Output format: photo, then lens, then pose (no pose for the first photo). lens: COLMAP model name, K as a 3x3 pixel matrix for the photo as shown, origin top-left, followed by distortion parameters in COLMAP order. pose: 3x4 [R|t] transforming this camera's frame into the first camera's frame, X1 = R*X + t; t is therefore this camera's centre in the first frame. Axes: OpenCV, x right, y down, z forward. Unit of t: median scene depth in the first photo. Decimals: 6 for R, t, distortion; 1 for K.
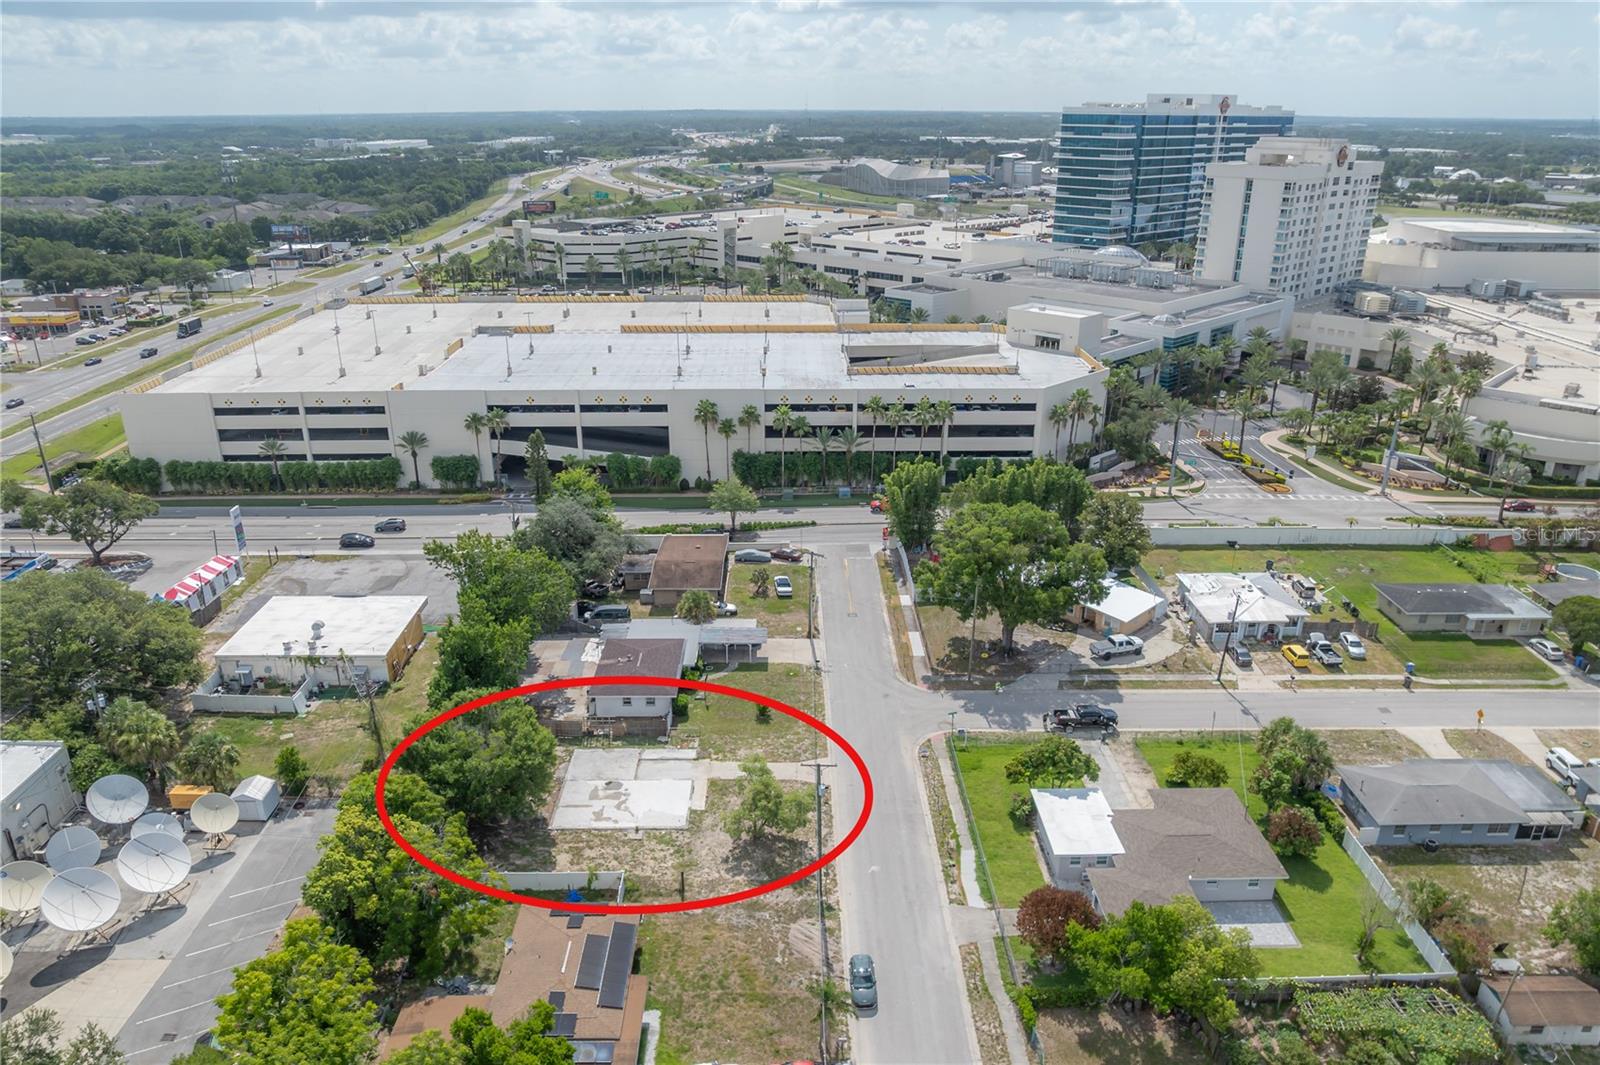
lens RADIAL K [[1152.4, 0, 800.0], [0, 1152.4, 532.5], [0, 0, 1]] dist [-0.038878, -0.007642]
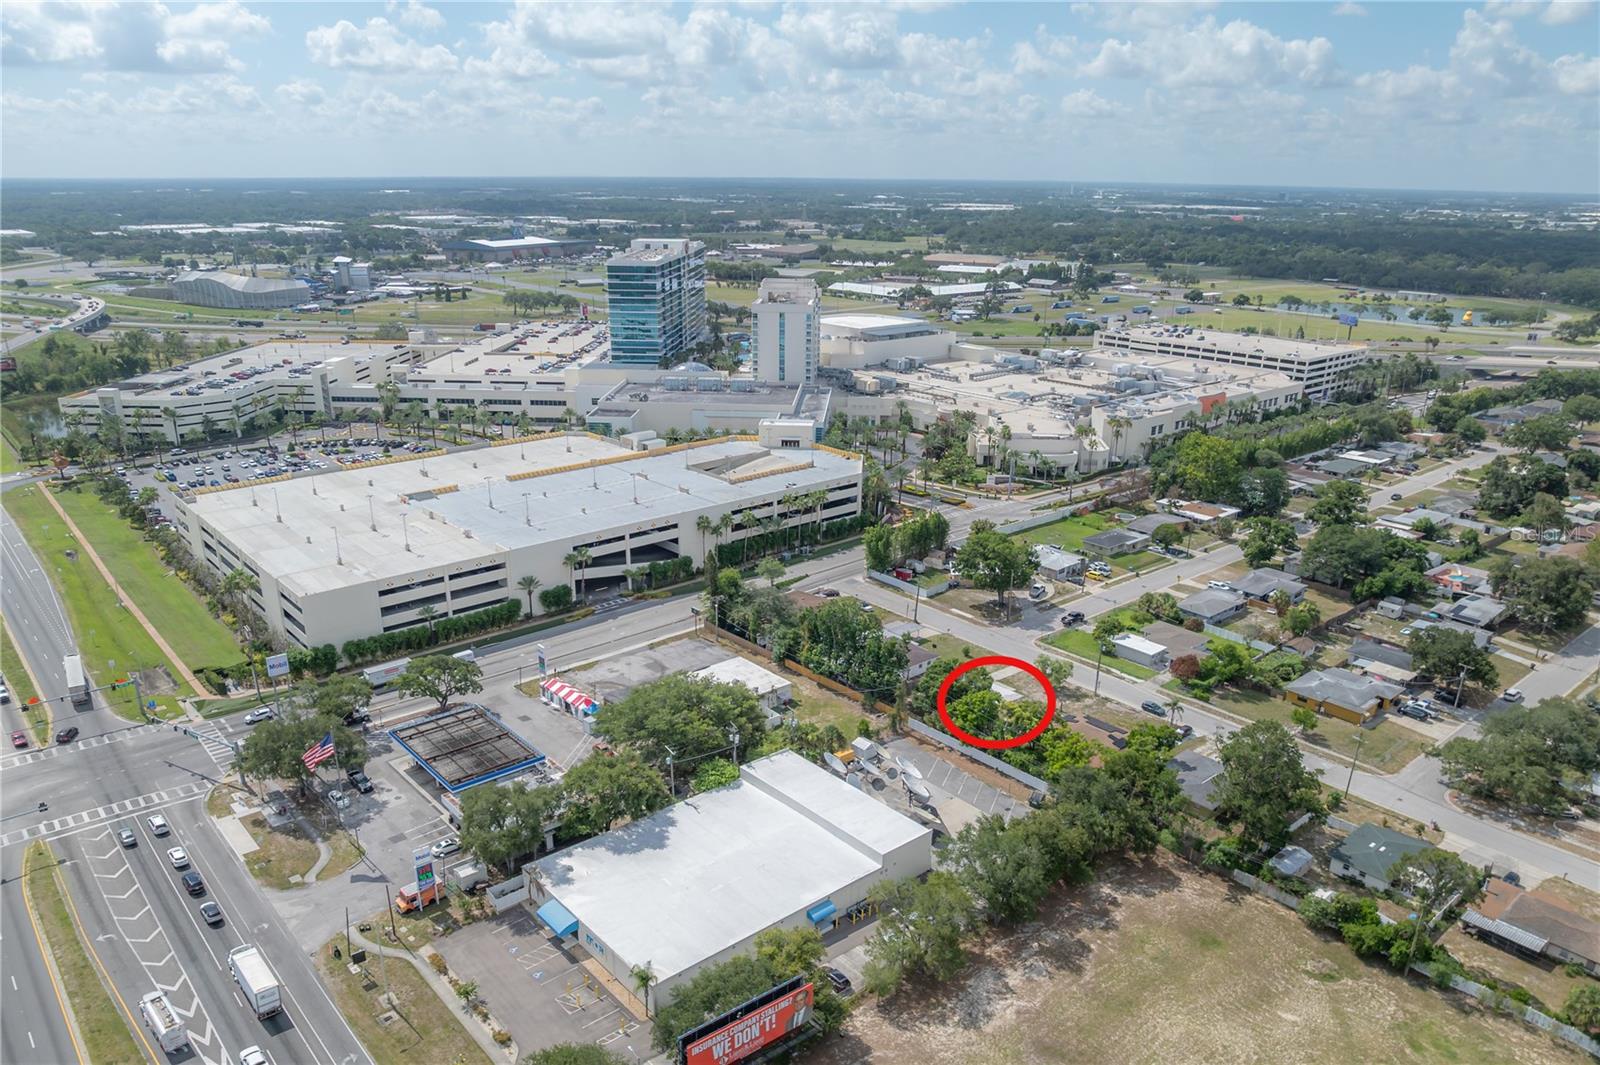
lens RADIAL K [[1113.7, 0, 800.0], [0, 1113.7, 532.5], [0, 0, 1]] dist [-0.077524, 0.036460]
pose [[0.775742, -0.189381, 0.601963, -0.866182], [0.215731, 0.976021, 0.029053, -0.106825], [-0.593030, 0.107324, 0.797995, -0.250383]]
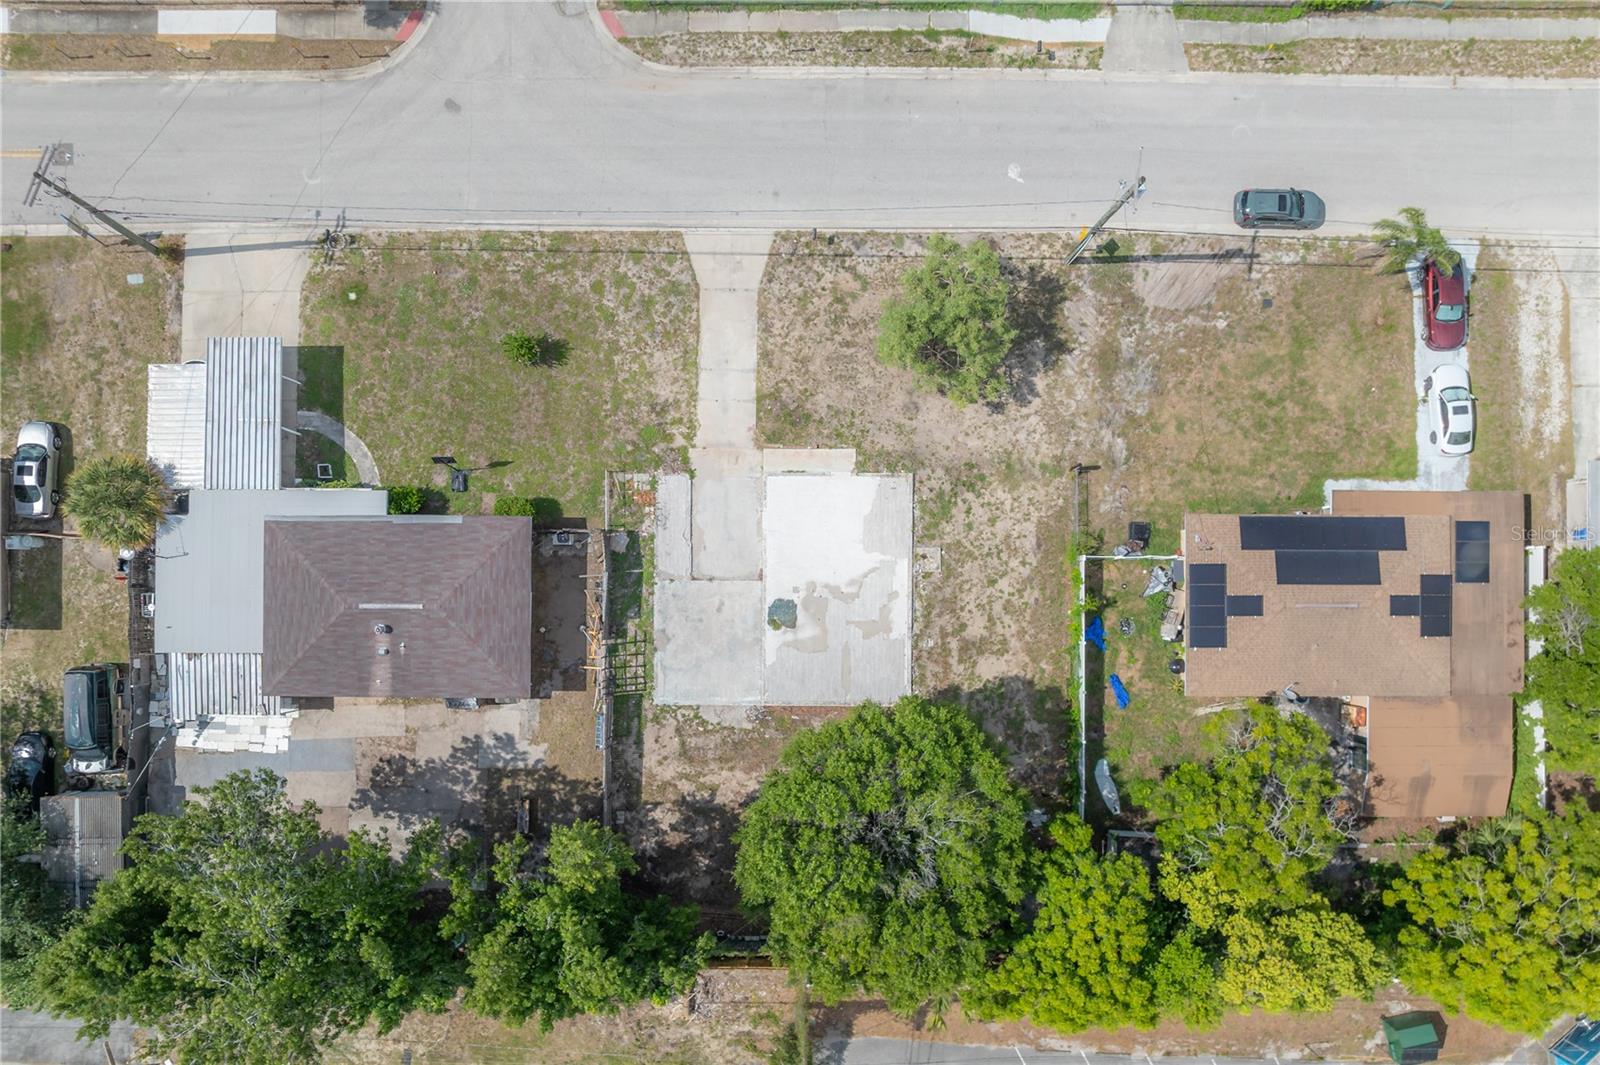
lens RADIAL K [[1152.4, 0, 800.0], [0, 1152.4, 532.5], [0, 0, 1]] dist [-0.038878, -0.007642]
pose [[0.019434, -0.999805, 0.003589, -0.070295], [0.349538, 0.010157, 0.936867, -0.172931], [-0.936721, -0.016952, 0.349667, 0.449371]]
